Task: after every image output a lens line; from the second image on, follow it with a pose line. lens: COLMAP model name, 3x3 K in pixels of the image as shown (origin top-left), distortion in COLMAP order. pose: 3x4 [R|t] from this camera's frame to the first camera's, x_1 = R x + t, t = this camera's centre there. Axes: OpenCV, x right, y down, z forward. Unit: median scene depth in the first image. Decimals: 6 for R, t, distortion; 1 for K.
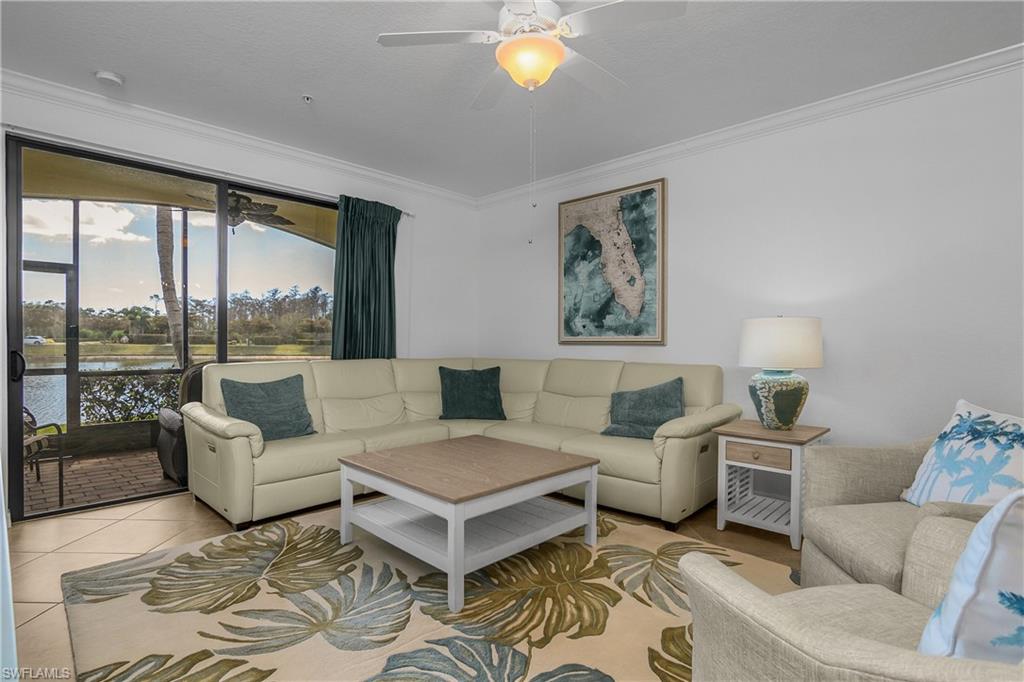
lens RADIAL K [[503.2, 0, 506.2], [0, 503.2, 346.7], [0, 0, 1]] dist [-0.029433, 0.008754]
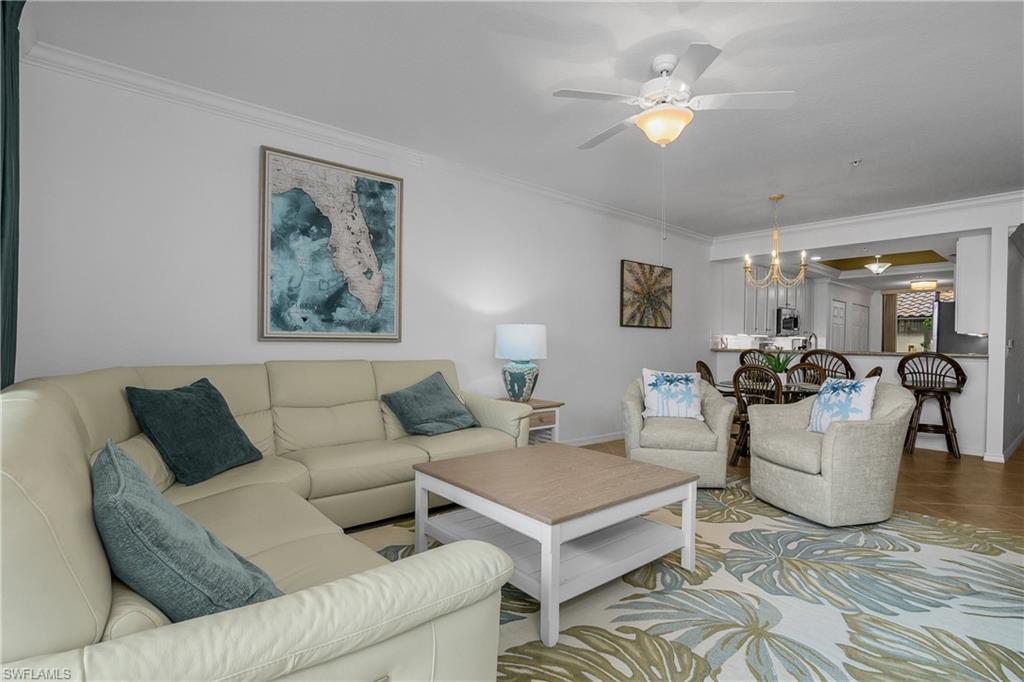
lens RADIAL K [[503.2, 0, 506.2], [0, 503.2, 346.7], [0, 0, 1]] dist [-0.029433, 0.008754]
pose [[0.093904, -0.014237, 0.995479, -0.632068], [-0.004317, 0.999883, 0.014707, -0.009809], [-0.995572, -0.005679, 0.093831, 0.636789]]
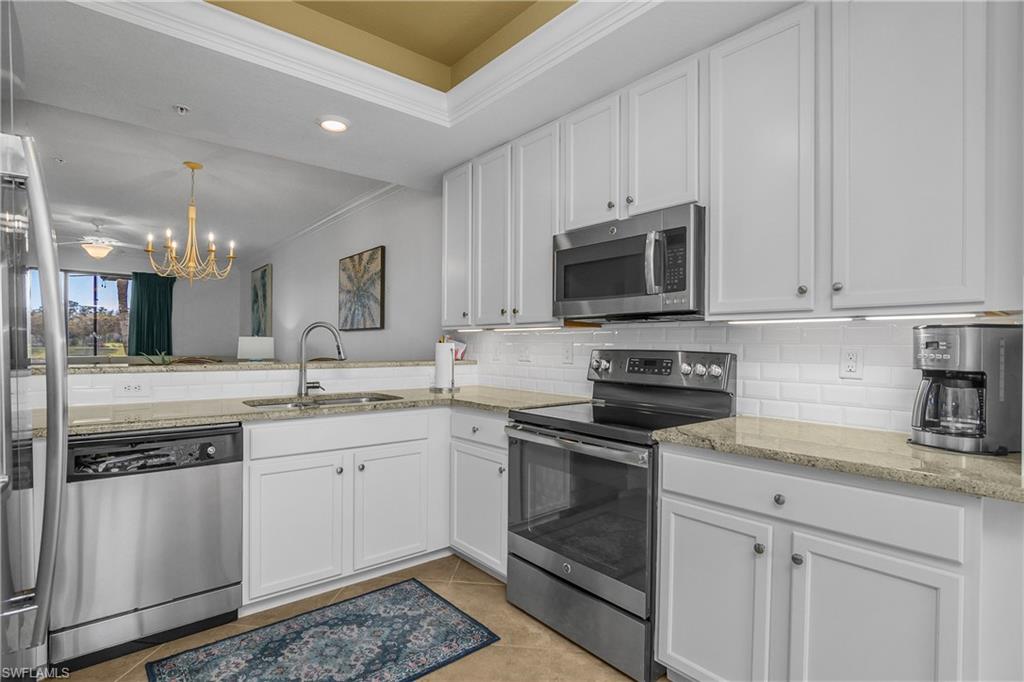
lens RADIAL K [[503.2, 0, 506.2], [0, 503.2, 346.7], [0, 0, 1]] dist [-0.029433, 0.008754]
pose [[0.994982, 0.002829, -0.100014, 1.330030], [-0.003773, 0.999950, -0.009258, 0.003719], [0.099983, 0.009589, 0.994943, -0.792002]]
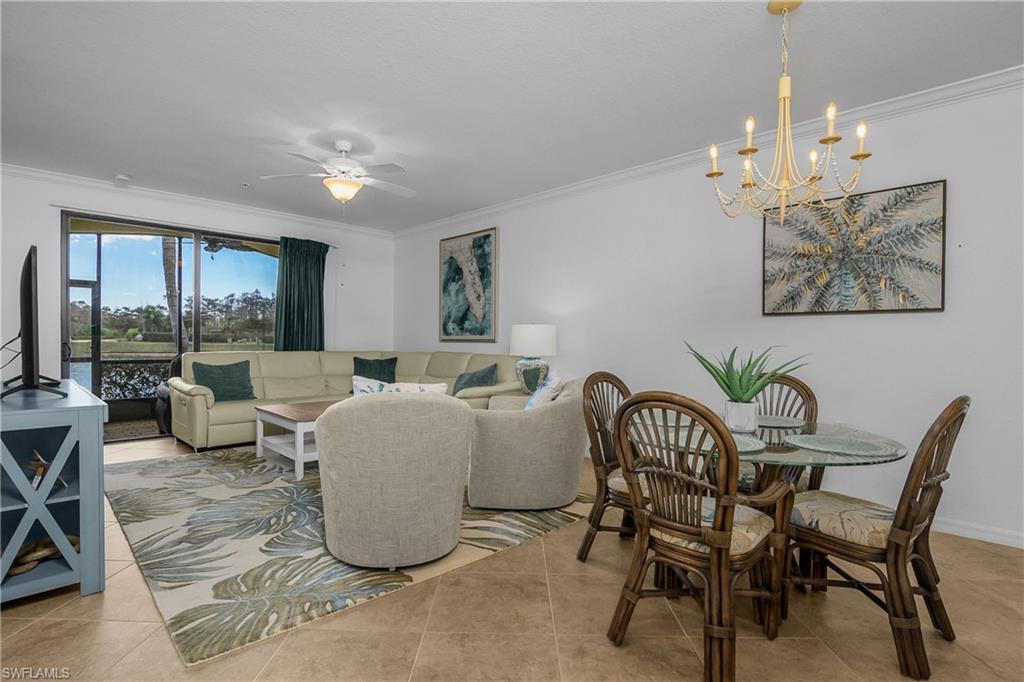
lens RADIAL K [[503.2, 0, 506.2], [0, 503.2, 346.7], [0, 0, 1]] dist [-0.029433, 0.008754]
pose [[0.999800, 0.005385, -0.019284, 0.345760], [-0.005382, 0.999985, 0.000212, 0.009208], [0.019285, -0.000108, 0.999814, -0.424137]]
